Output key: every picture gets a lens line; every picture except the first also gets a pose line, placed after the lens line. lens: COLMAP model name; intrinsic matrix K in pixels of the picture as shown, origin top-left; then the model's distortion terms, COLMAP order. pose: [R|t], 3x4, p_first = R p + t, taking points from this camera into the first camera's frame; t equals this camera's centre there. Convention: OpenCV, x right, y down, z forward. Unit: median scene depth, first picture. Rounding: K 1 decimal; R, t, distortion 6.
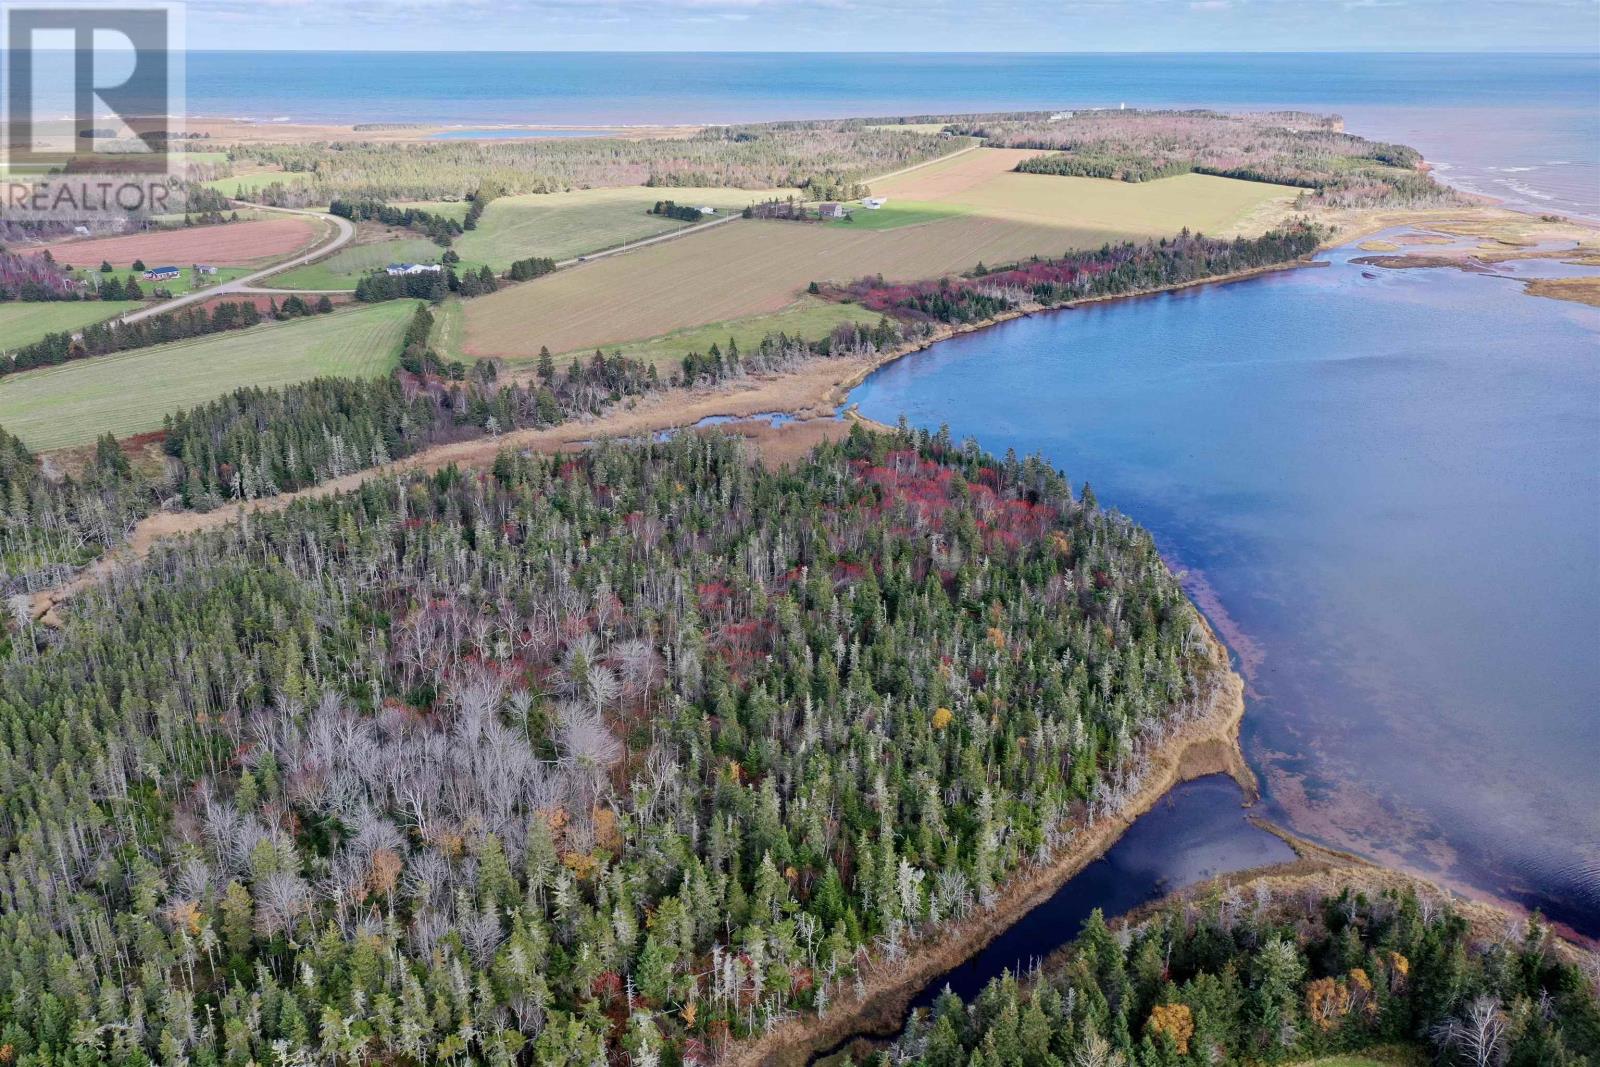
lens RADIAL K [[1269.7, 0, 799.5], [0, 1269.7, 506.6], [0, 0, 1]] dist [0.001186, 0.001114]
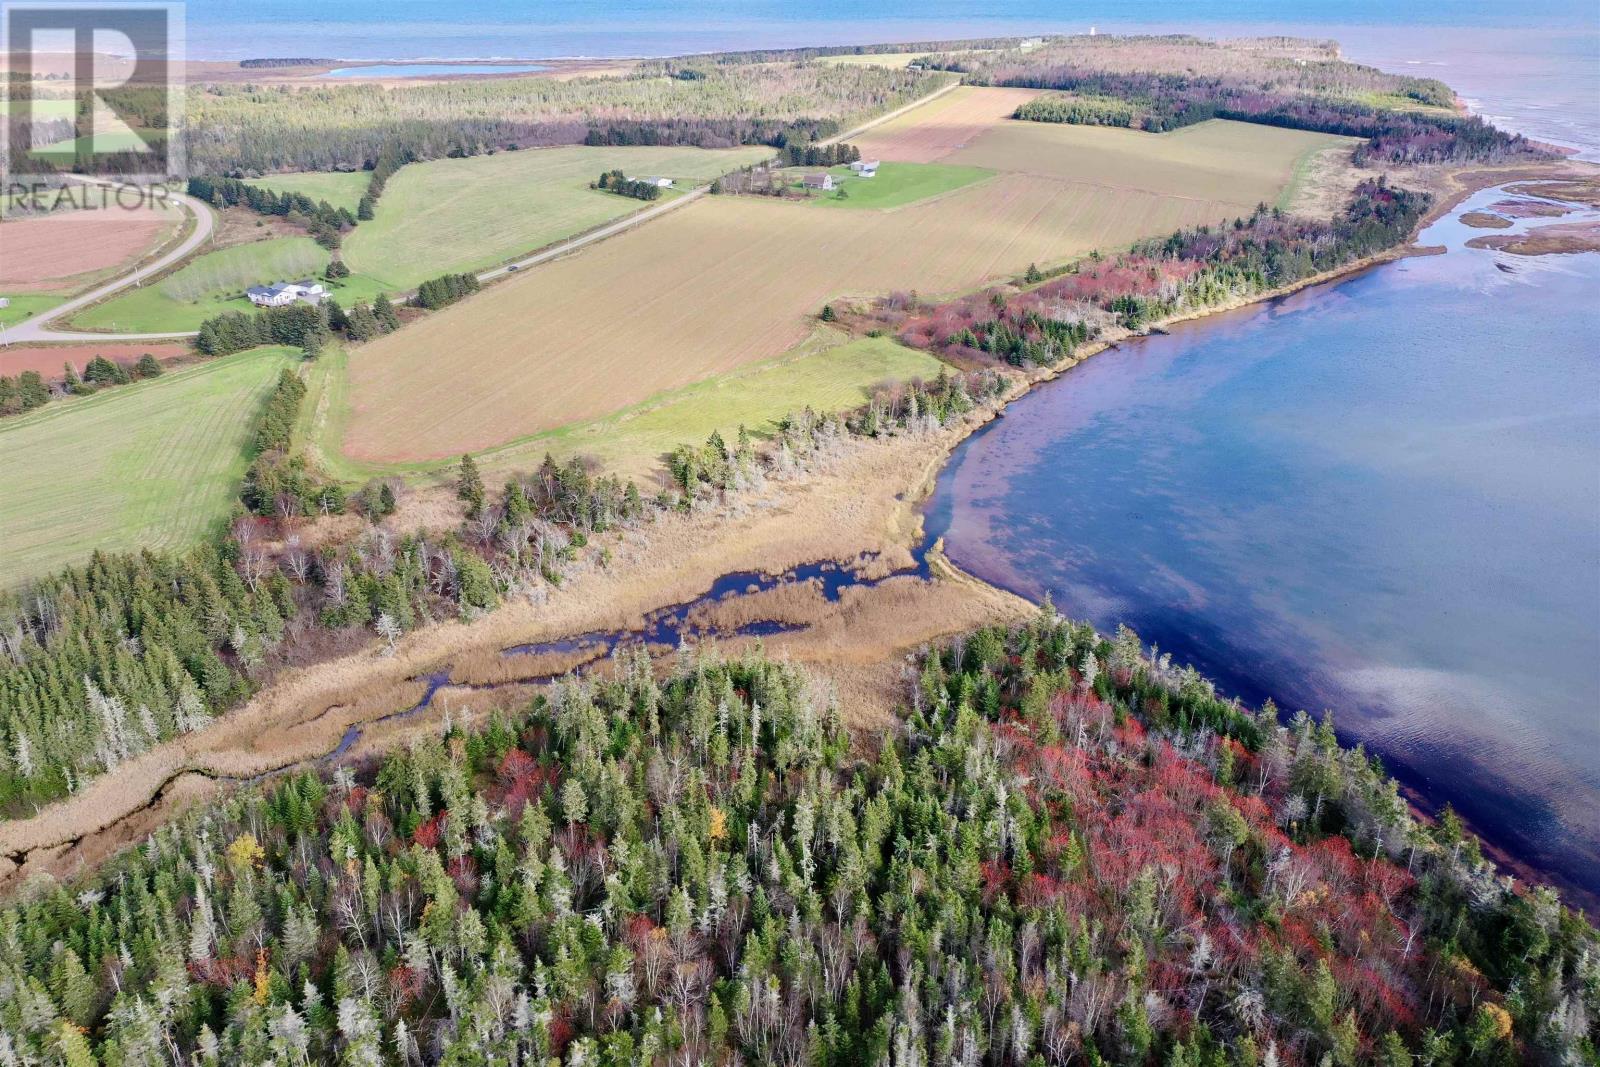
lens RADIAL K [[1269.7, 0, 799.5], [0, 1269.7, 506.6], [0, 0, 1]] dist [0.001186, 0.001114]
pose [[0.998414, -0.026592, 0.049632, -0.065706], [0.023656, 0.997988, 0.058822, -0.146568], [-0.051096, -0.057554, 0.997034, 0.354116]]
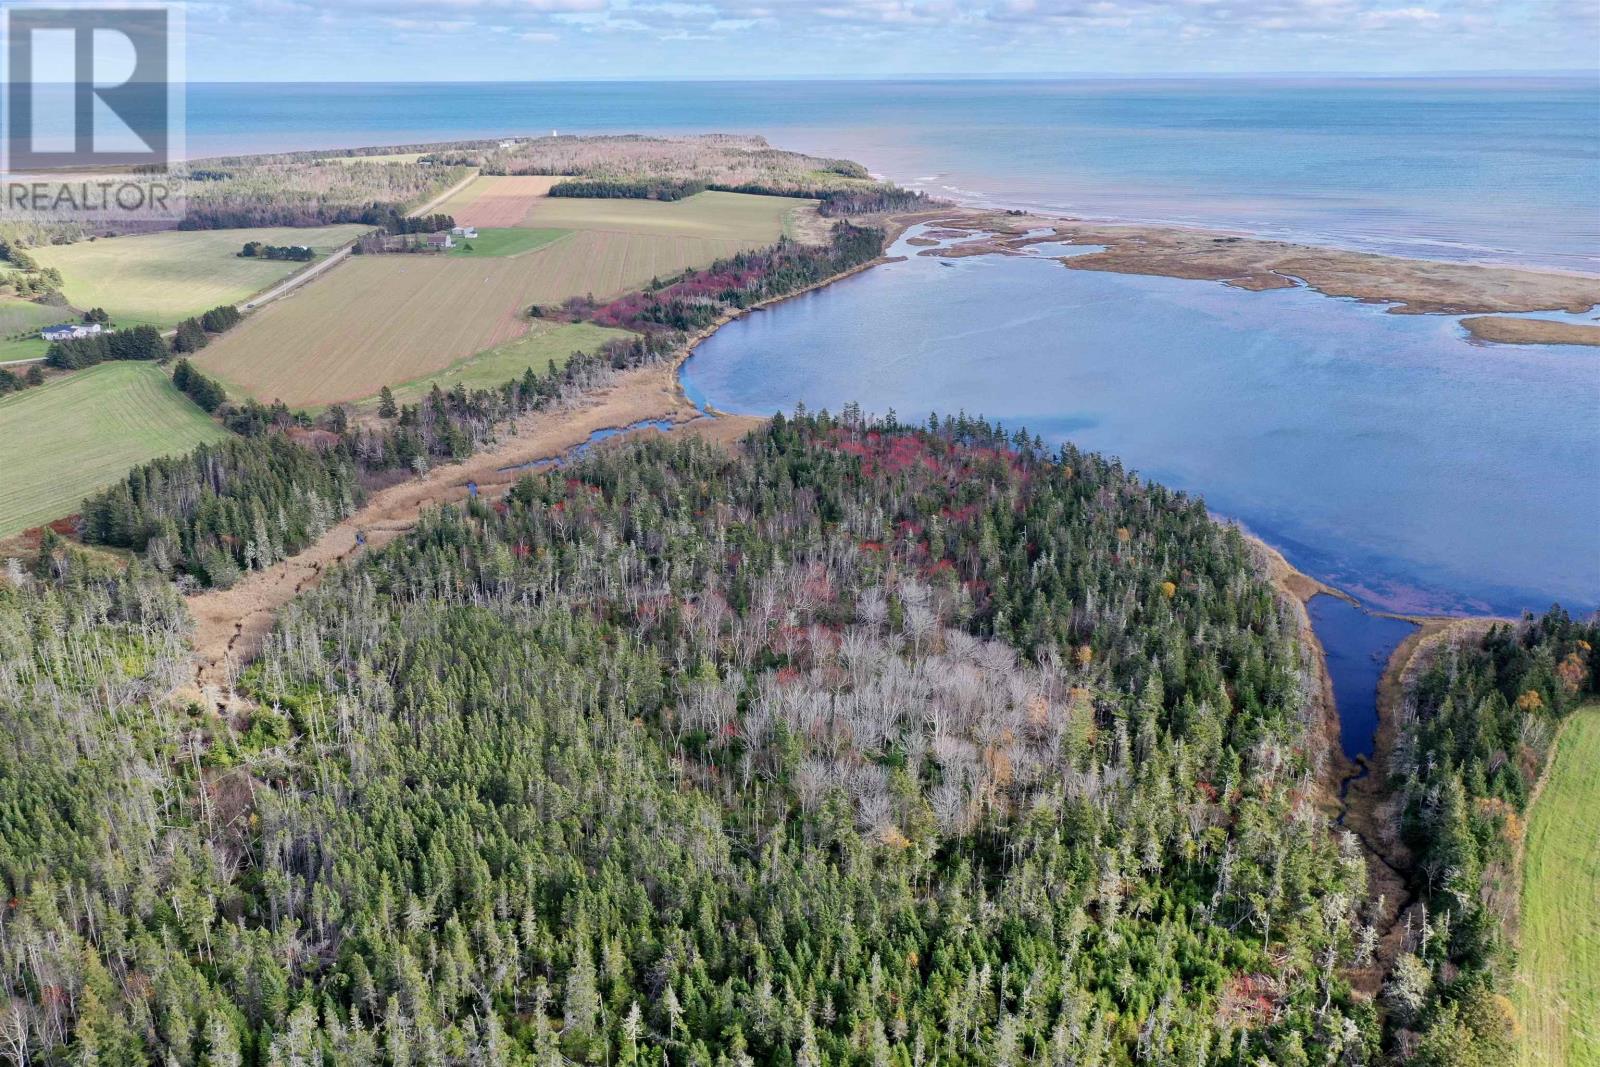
lens RADIAL K [[1269.7, 0, 799.5], [0, 1269.7, 506.6], [0, 0, 1]] dist [0.001186, 0.001114]
pose [[0.880691, -0.154879, 0.447655, -0.404594], [0.164173, 0.986263, 0.018241, -0.001899], [-0.444331, 0.057429, 0.894020, 0.003987]]
